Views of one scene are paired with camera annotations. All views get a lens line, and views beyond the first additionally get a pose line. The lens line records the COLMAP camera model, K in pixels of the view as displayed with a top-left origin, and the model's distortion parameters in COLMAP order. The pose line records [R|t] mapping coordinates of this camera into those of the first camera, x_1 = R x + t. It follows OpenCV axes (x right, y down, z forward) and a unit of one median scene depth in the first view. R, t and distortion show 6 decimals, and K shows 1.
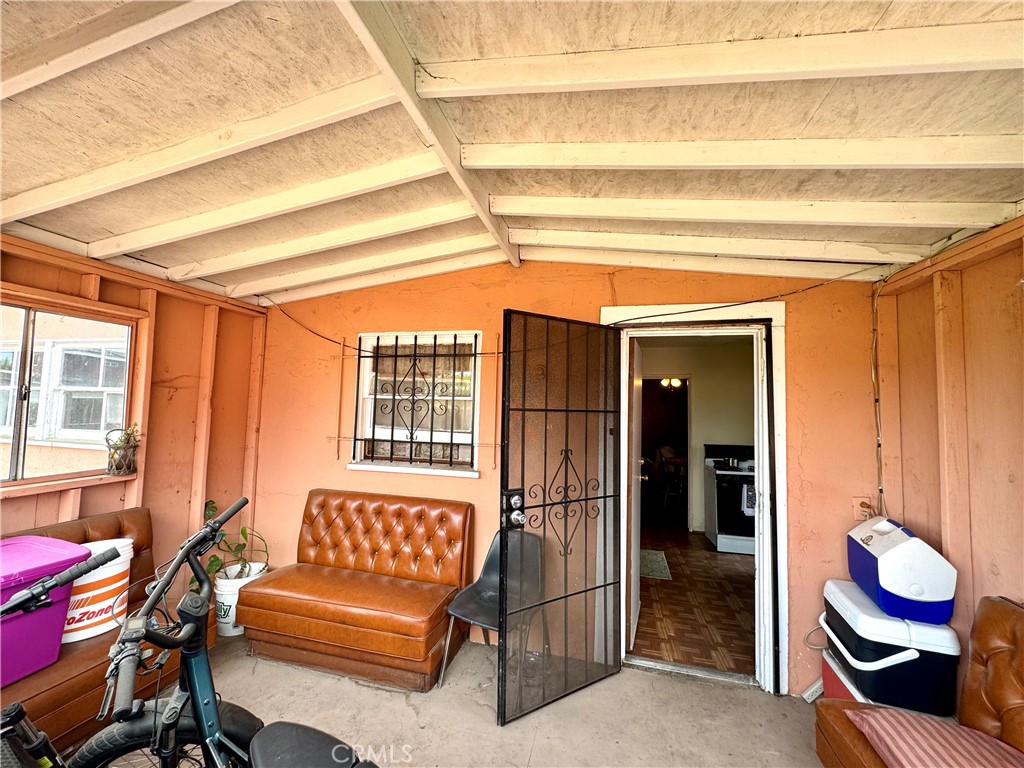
lens RADIAL K [[408.2, 0, 512.2], [0, 408.2, 384.2], [0, 0, 1]] dist [-0.000963, -0.000072]
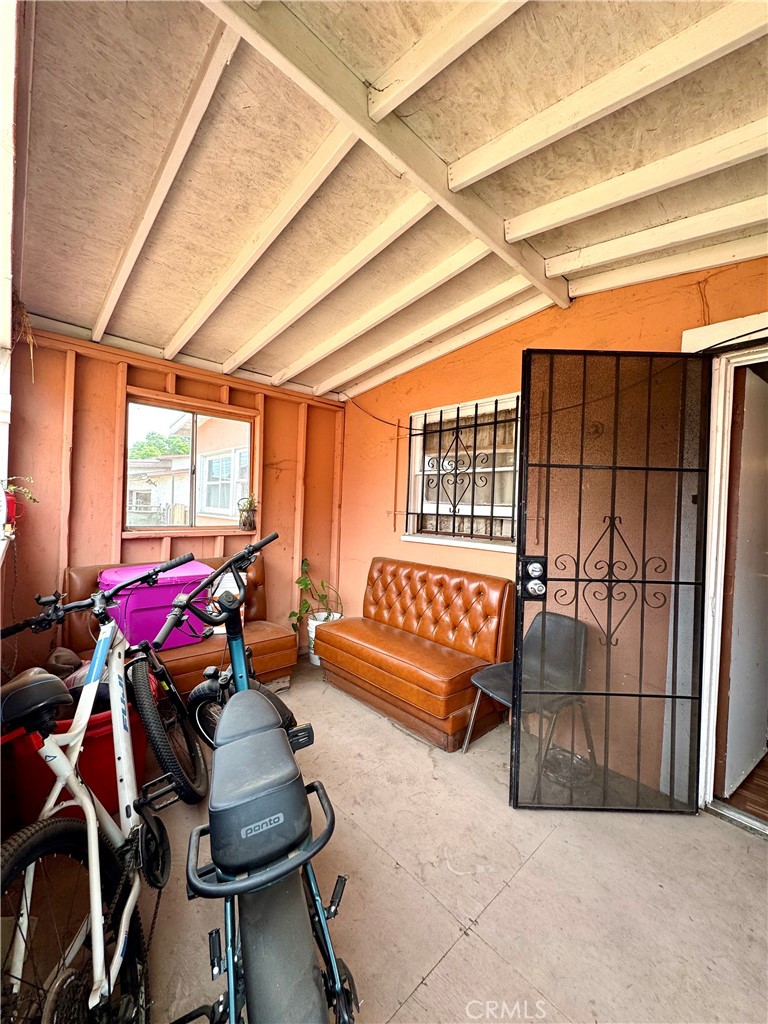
lens RADIAL K [[408.2, 0, 386.2], [0, 408.2, 510.5], [0, 0, 1]] dist [-0.000963, -0.000072]
pose [[0.842817, 0.006960, -0.538156, 0.175984], [0.019157, 0.998895, 0.042921, 0.097883], [0.537860, -0.046484, 0.841752, 0.082473]]
